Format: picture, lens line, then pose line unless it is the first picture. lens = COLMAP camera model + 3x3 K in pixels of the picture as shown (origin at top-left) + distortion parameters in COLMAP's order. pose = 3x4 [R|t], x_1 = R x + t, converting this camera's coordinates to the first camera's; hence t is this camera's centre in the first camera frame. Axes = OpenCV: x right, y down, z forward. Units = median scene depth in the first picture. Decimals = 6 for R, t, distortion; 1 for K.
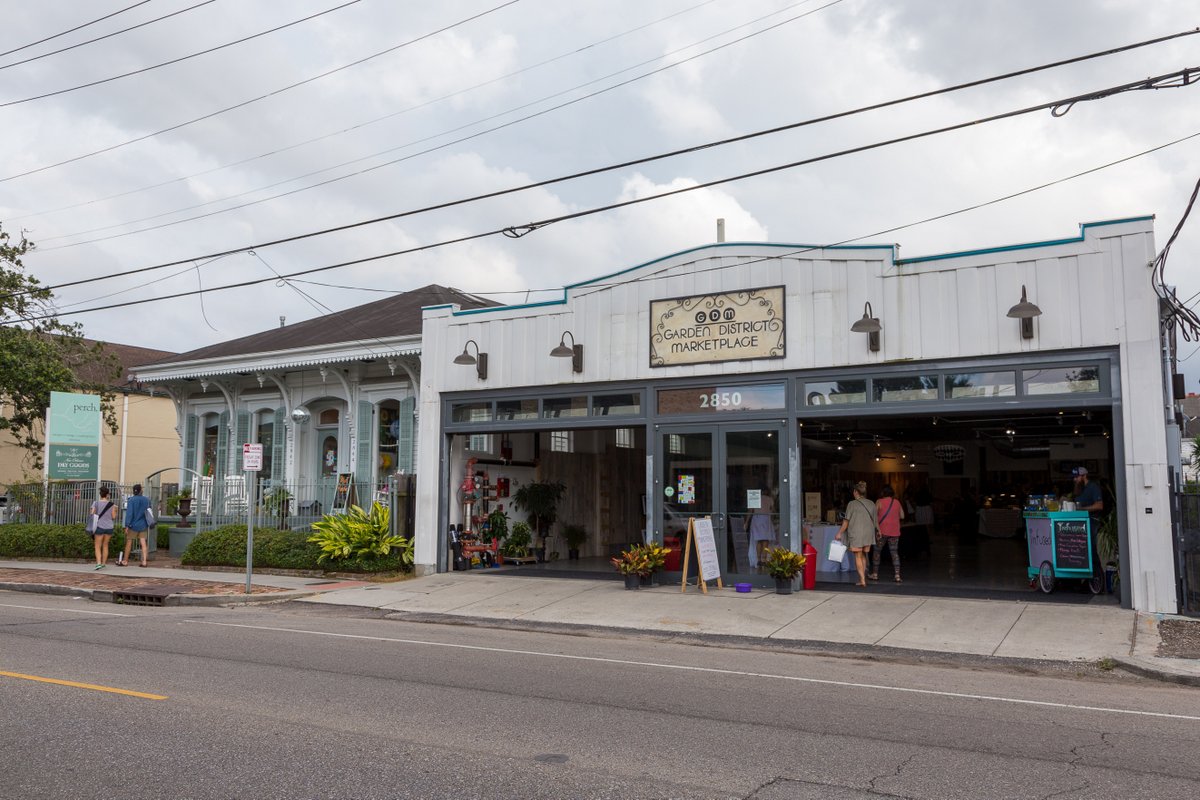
lens RADIAL K [[994.1, 0, 598.8], [0, 994.1, 399.5], [0, 0, 1]] dist [0.001506, 0.000212]
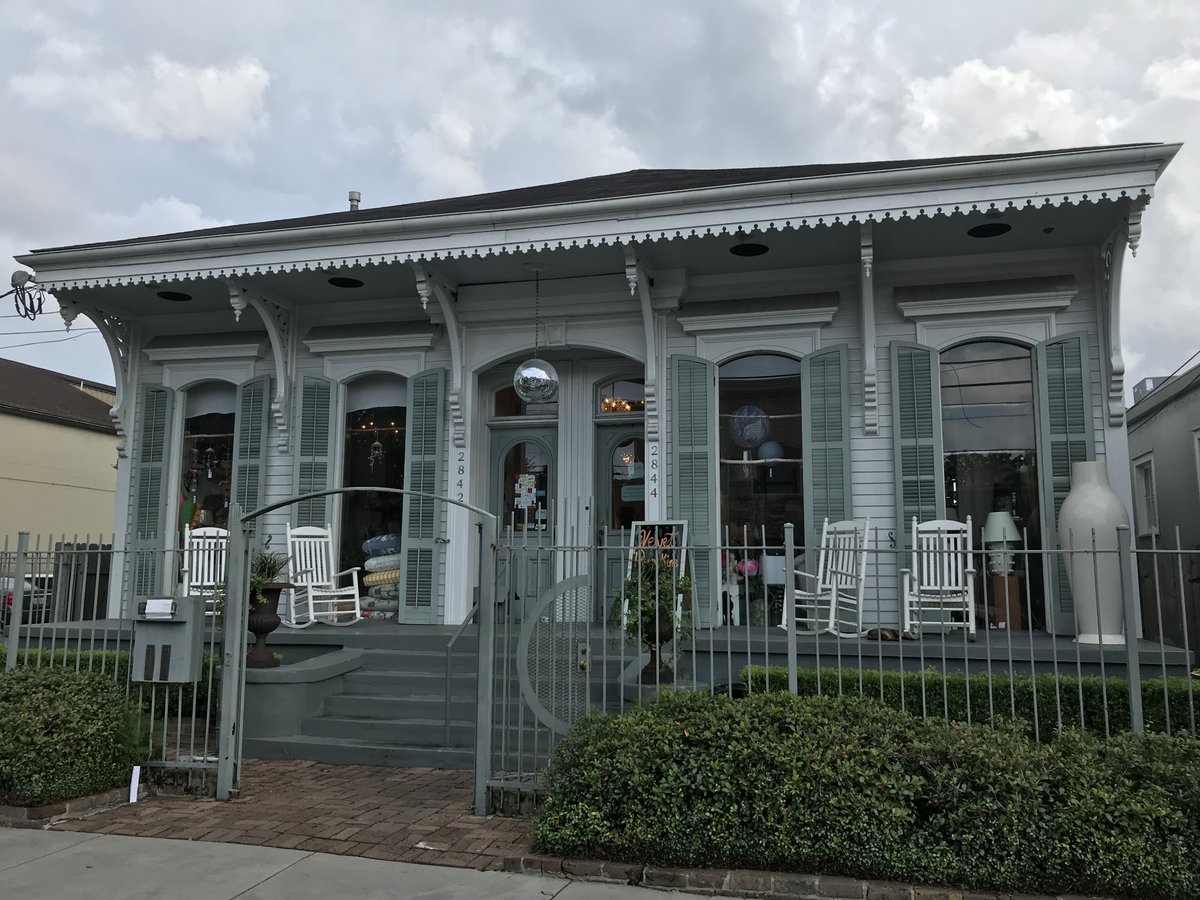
lens RADIAL K [[963.3, 0, 601.2], [0, 963.3, 450.0], [0, 0, 1]] dist [0.000285, 0.000191]
pose [[0.961976, 0.040873, 0.270059, -0.351362], [-0.036816, 0.999120, -0.020076, 0.047147], [-0.270642, 0.009370, 0.962635, 0.569256]]
